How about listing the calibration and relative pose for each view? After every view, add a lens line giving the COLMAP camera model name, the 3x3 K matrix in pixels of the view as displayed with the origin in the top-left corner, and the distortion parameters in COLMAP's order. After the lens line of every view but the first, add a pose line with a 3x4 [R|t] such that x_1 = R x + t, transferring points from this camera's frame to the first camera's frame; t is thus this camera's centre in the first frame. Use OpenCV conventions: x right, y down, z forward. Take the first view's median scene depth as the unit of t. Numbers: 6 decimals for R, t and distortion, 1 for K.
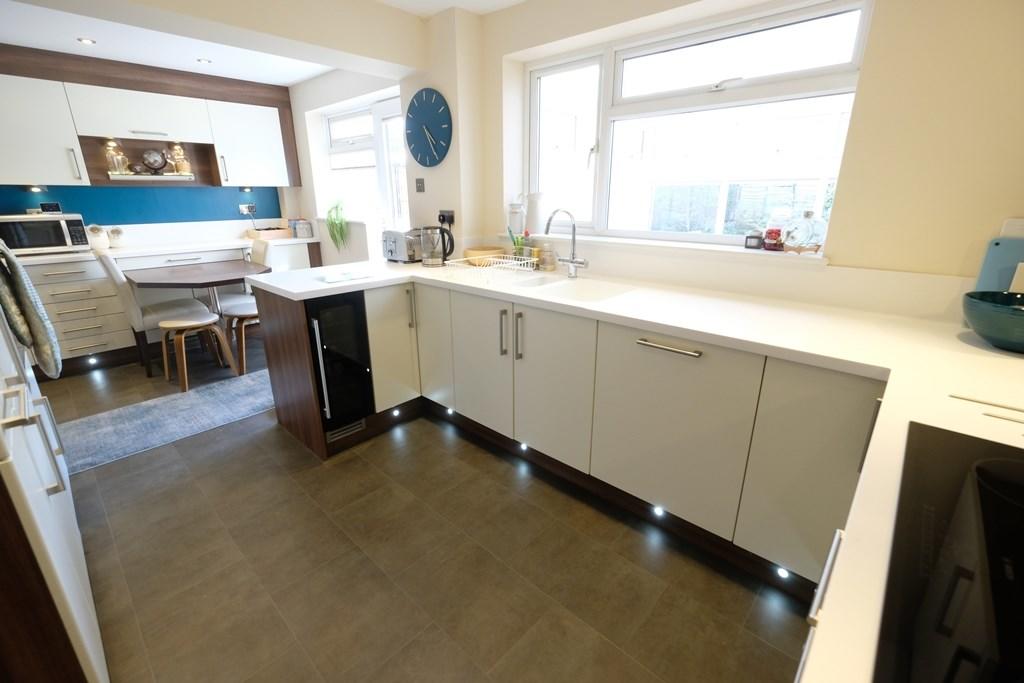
lens RADIAL K [[446.3, 0, 510.9], [0, 446.3, 337.2], [0, 0, 1]] dist [-0.004824, 0.001909]
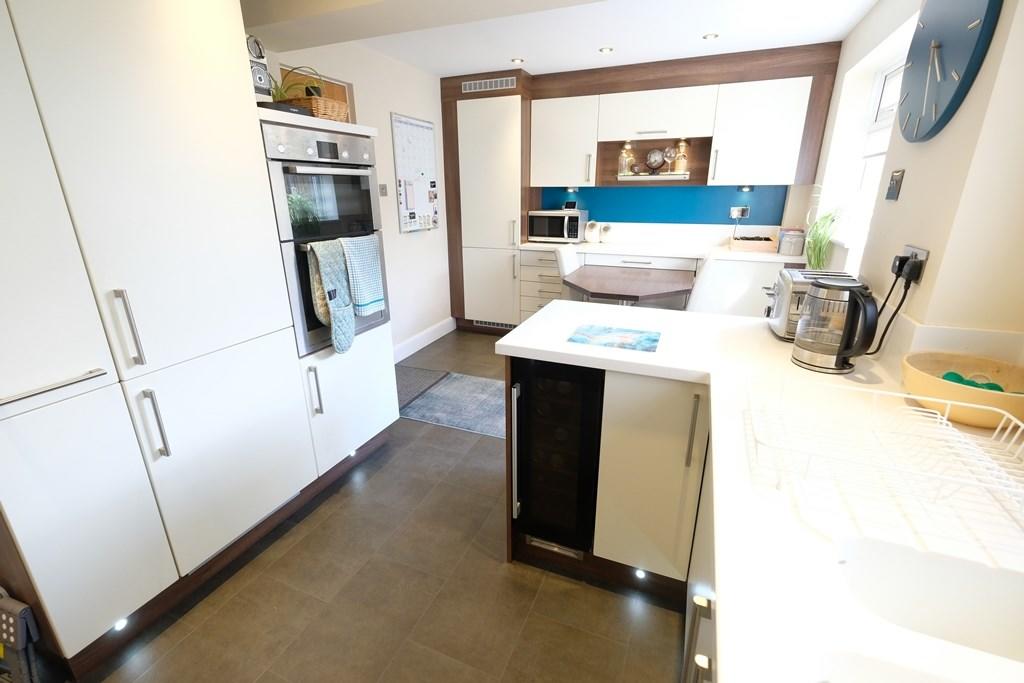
lens RADIAL K [[446.3, 0, 508.9], [0, 446.3, 334.3], [0, 0, 1]] dist [-0.004824, 0.001909]
pose [[0.339929, 0.291457, -0.894148, 0.090889], [-0.284894, 0.938004, 0.197444, -0.149941], [0.896261, 0.187620, 0.401890, 0.419038]]
